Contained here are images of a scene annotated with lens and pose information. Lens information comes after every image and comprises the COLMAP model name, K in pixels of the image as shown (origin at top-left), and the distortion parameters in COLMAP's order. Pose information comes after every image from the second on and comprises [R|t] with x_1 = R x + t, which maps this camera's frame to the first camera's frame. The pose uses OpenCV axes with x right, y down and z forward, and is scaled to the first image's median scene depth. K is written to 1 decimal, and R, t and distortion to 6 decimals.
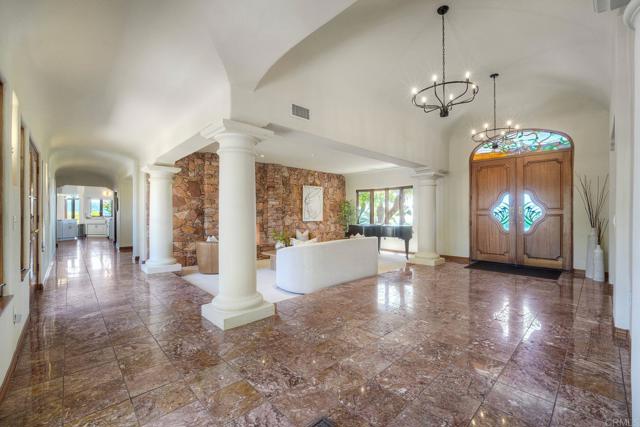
lens RADIAL K [[266.2, 0, 318.8], [0, 266.2, 213.2], [0, 0, 1]] dist [-0.012615, 0.000483]
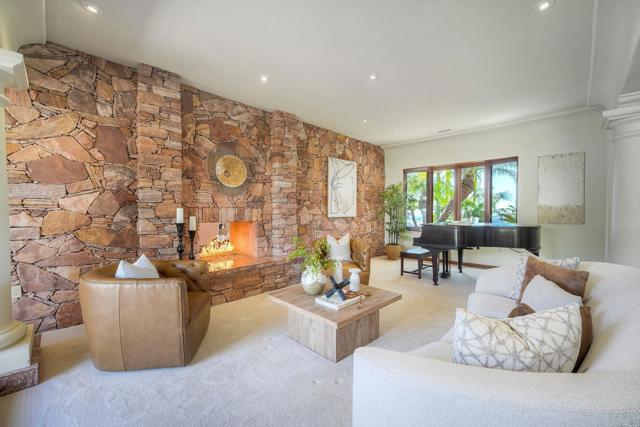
lens RADIAL K [[266.2, 0, 322.5], [0, 266.2, 215.4], [0, 0, 1]] dist [-0.012615, 0.000483]
pose [[0.998196, 0.001150, 0.060027, -0.110912], [-0.002666, 0.999679, 0.025181, 0.010861], [-0.059978, -0.025295, 0.997879, 0.412461]]
